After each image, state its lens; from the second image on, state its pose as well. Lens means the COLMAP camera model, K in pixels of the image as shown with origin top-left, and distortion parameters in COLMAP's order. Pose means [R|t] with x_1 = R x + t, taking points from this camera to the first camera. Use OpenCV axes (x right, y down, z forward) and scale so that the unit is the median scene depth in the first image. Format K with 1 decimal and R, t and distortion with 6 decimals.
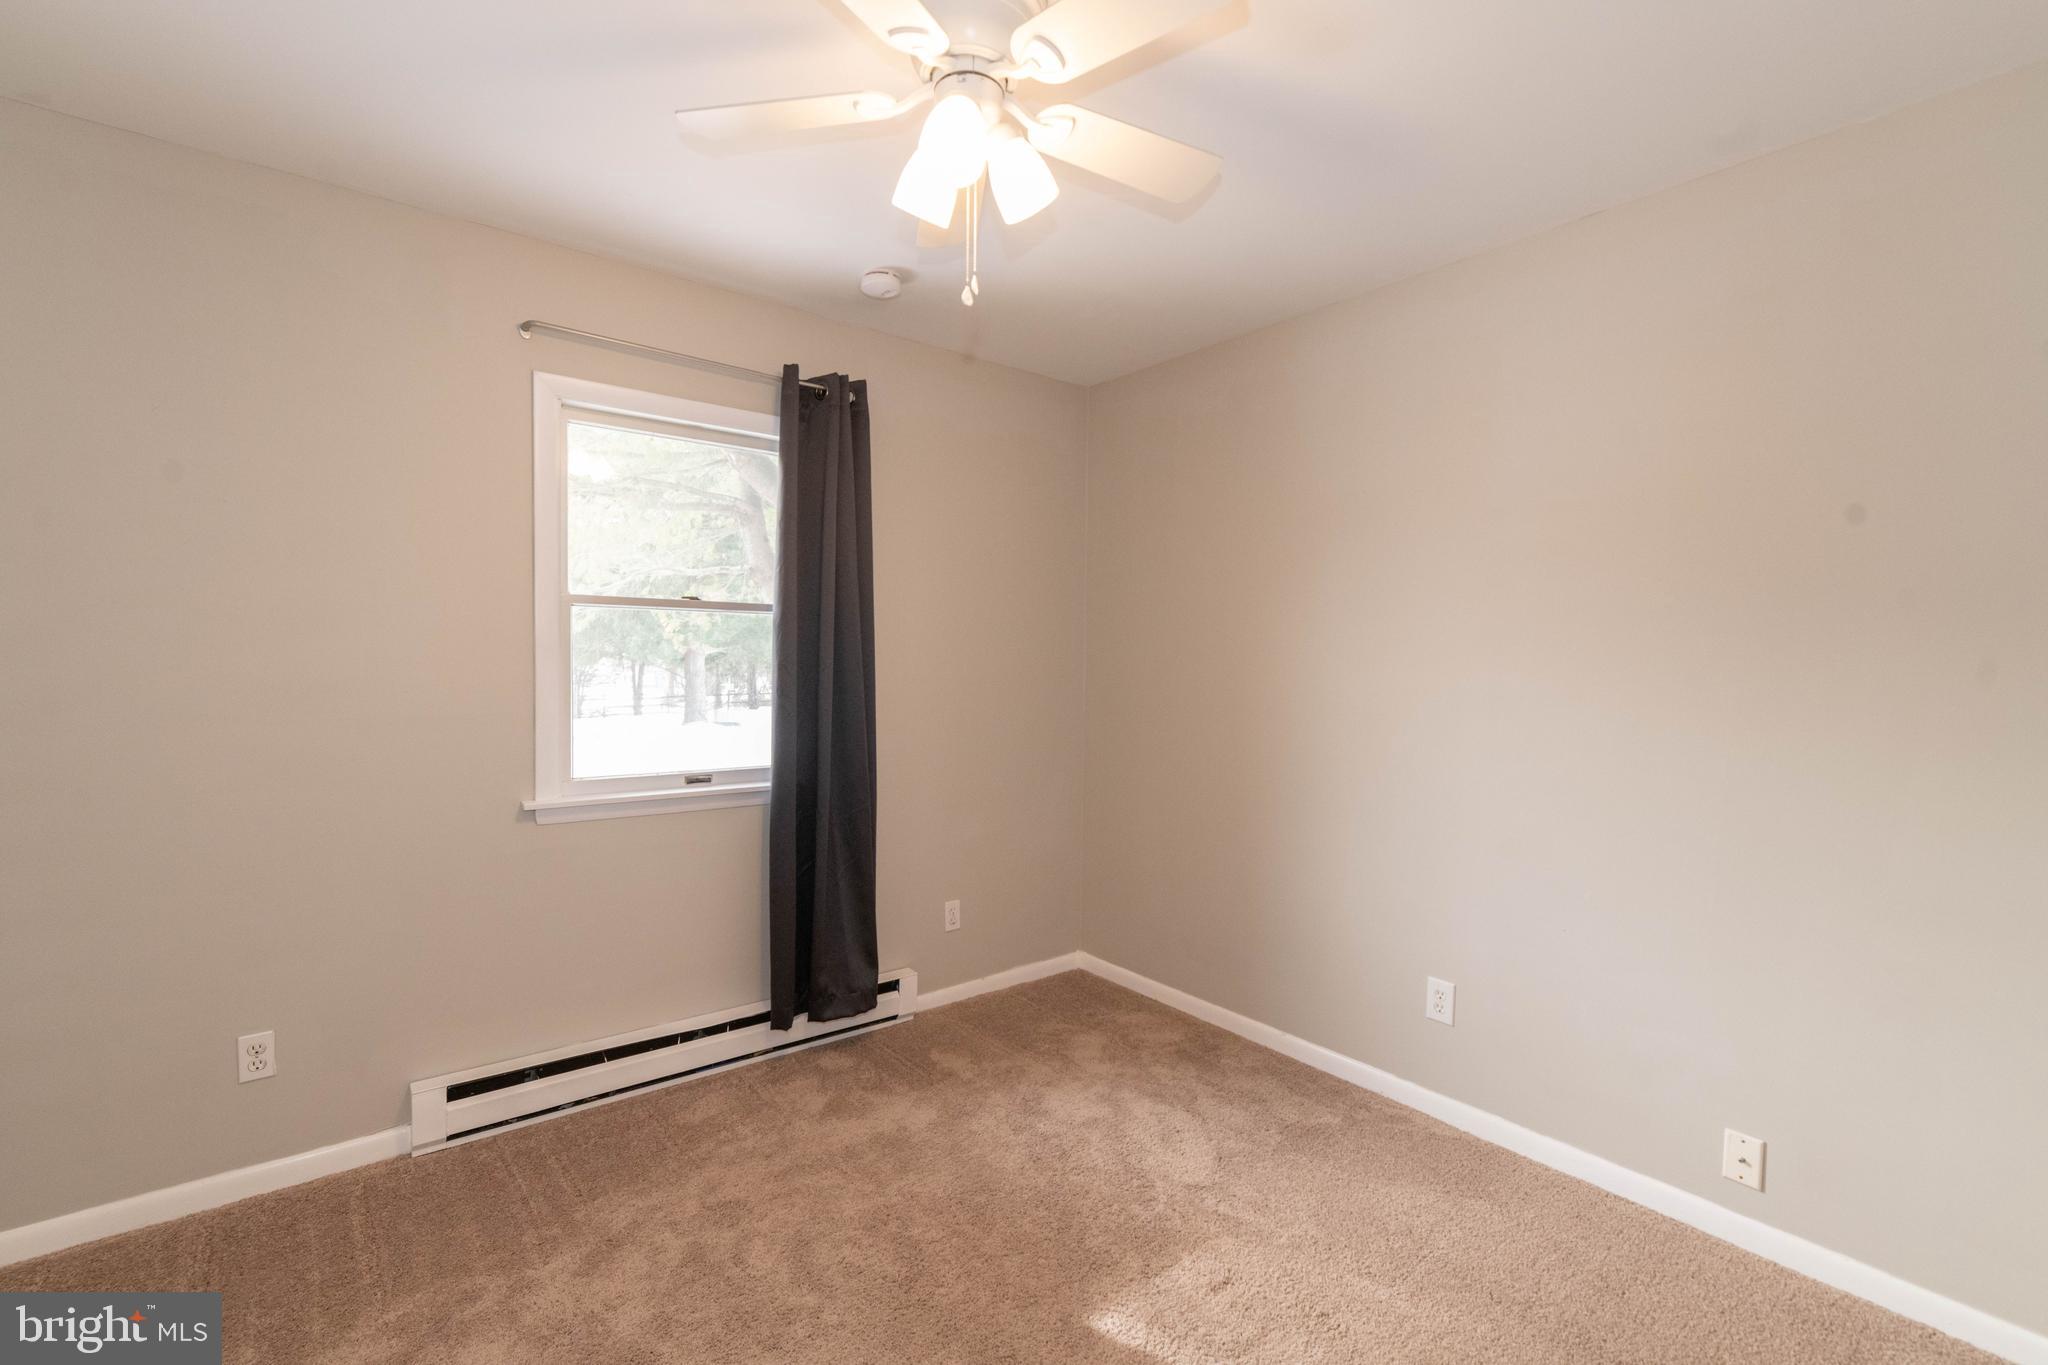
lens RADIAL K [[870.0, 0, 1011.7], [0, 870.0, 698.0], [0, 0, 1]] dist [0.016309, 0.000180]
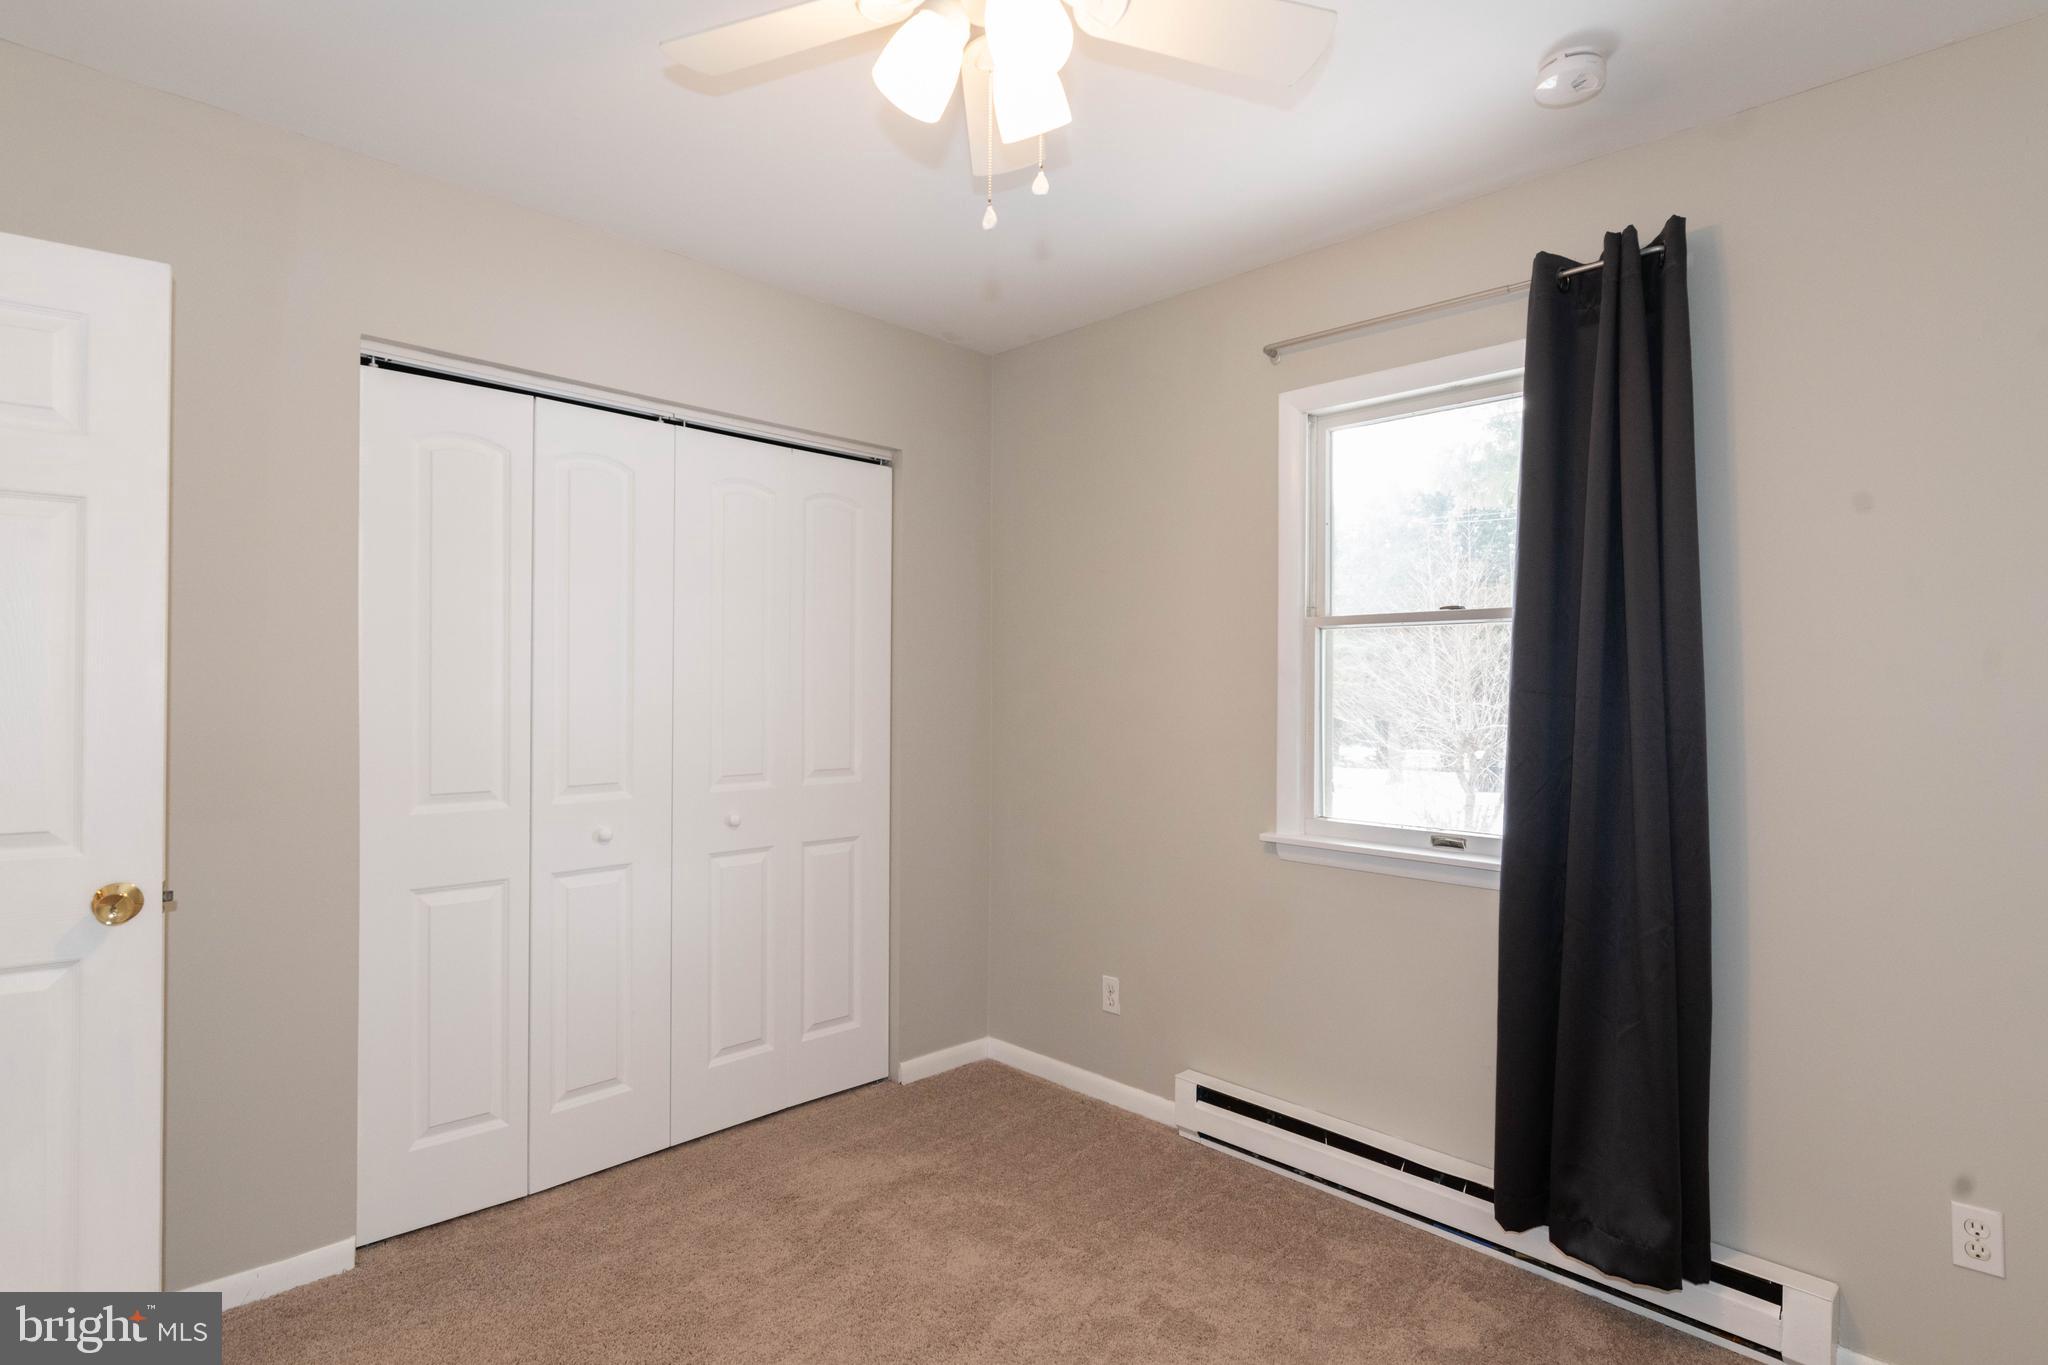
lens RADIAL K [[1066.3, 0, 1044.6], [0, 1066.3, 683.5], [0, 0, 1]] dist [0.013750, -0.001069]
pose [[0.142476, -0.006462, -0.989777, 0.525238], [-0.040534, 0.999102, -0.012358, -0.020298], [0.988968, 0.041880, 0.142086, 0.510369]]
